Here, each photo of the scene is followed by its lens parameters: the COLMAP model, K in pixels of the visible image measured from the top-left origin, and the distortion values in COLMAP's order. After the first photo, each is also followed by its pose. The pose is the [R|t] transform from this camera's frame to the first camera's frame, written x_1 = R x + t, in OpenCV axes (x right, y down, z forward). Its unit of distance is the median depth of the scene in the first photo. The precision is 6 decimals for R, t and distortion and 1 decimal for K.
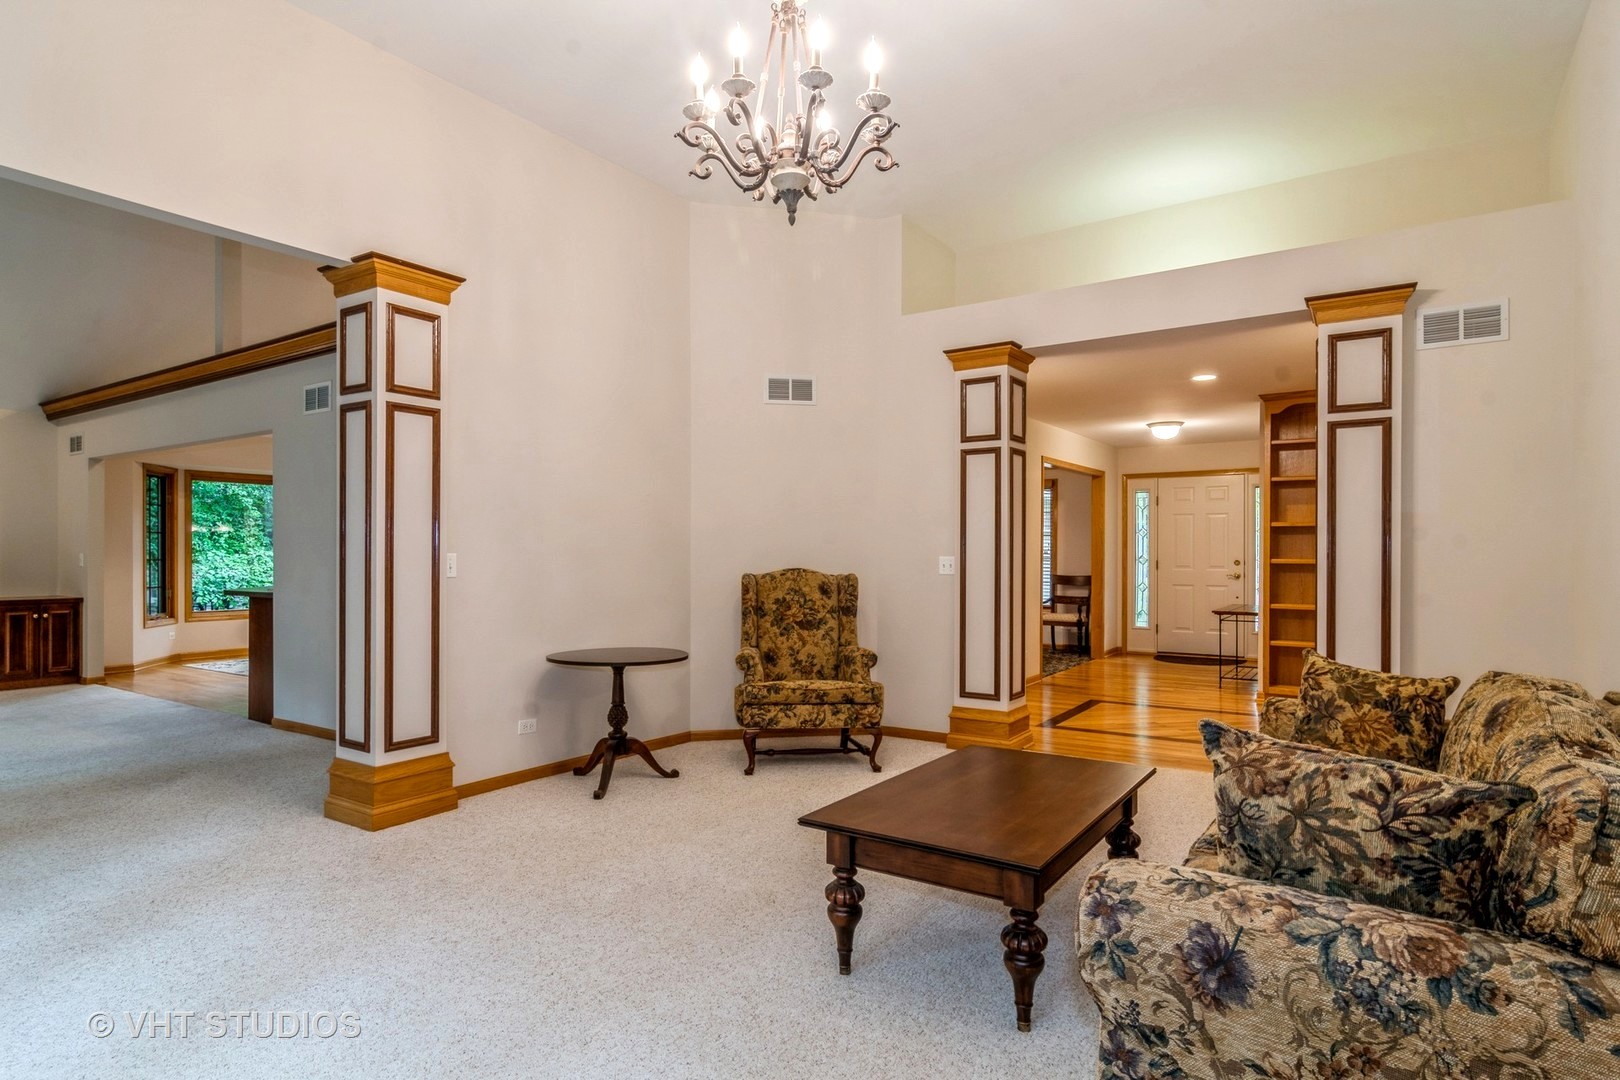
lens RADIAL K [[867.2, 0, 799.5], [0, 867.2, 562.9], [0, 0, 1]] dist [-0.003382, 0.004427]
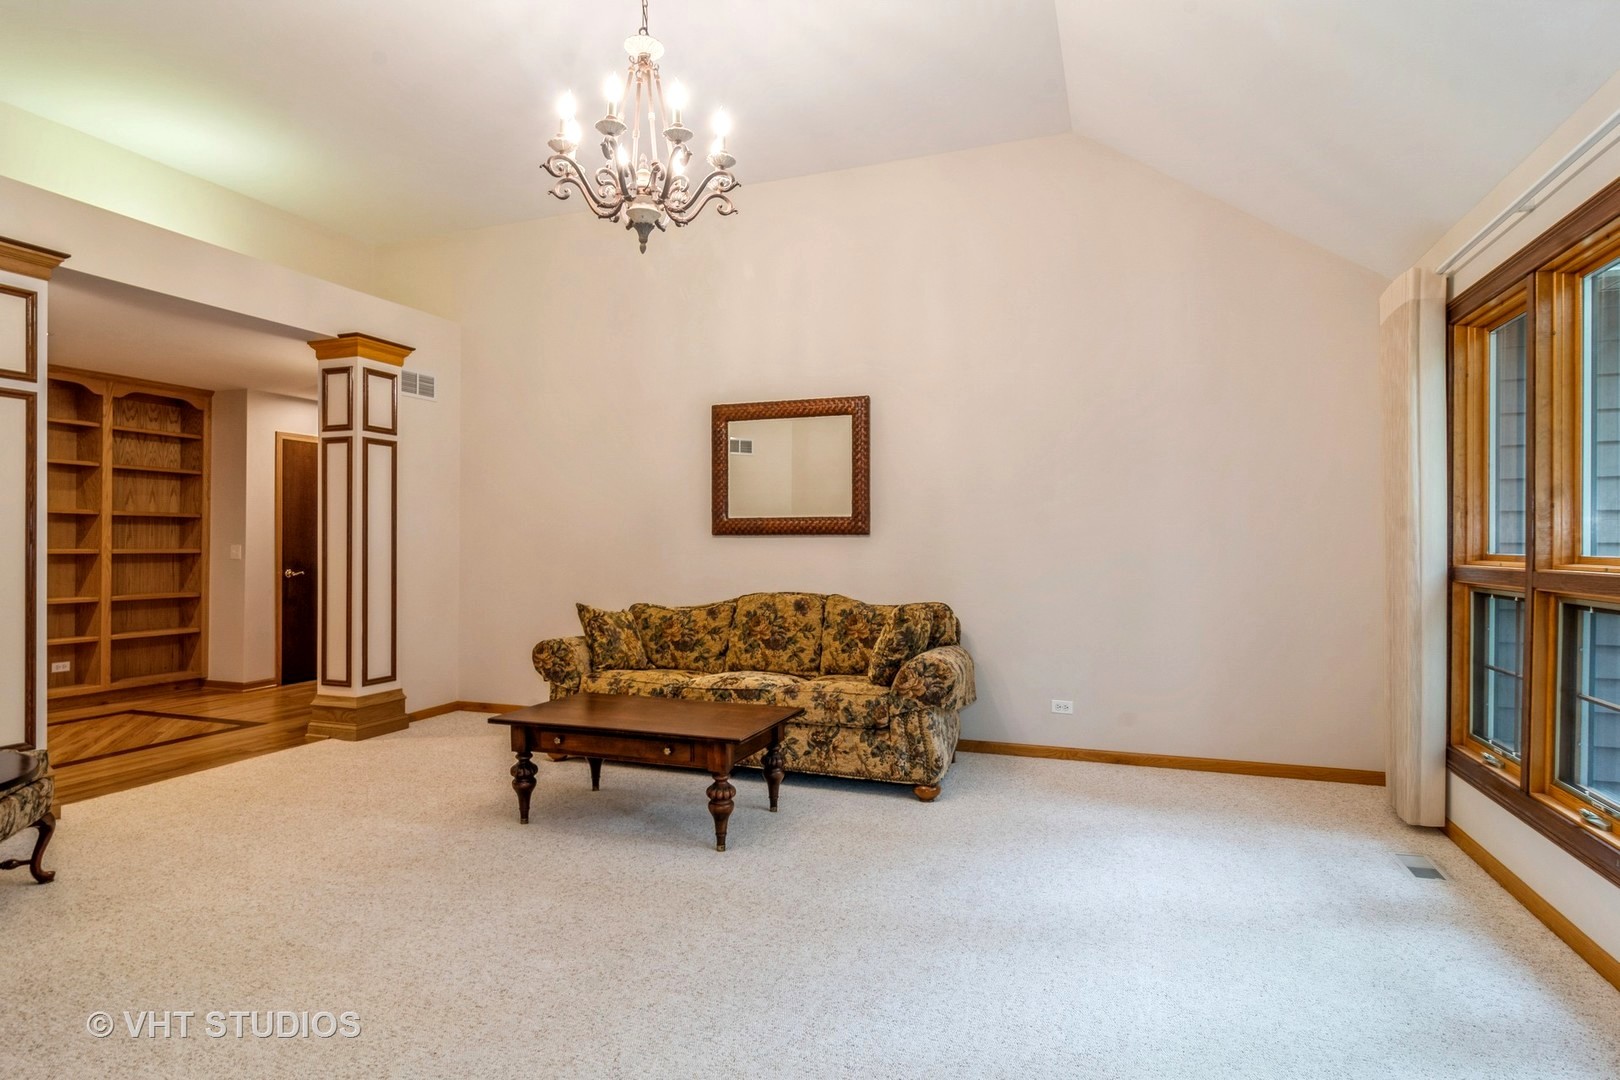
lens RADIAL K [[867.2, 0, 796.5], [0, 867.2, 545.6], [0, 0, 1]] dist [-0.003382, 0.004427]
pose [[-0.223872, -0.001652, 0.974617, -0.311981], [0.008894, 0.999953, 0.003738, -0.002617], [-0.974578, 0.009505, -0.223847, 0.284001]]
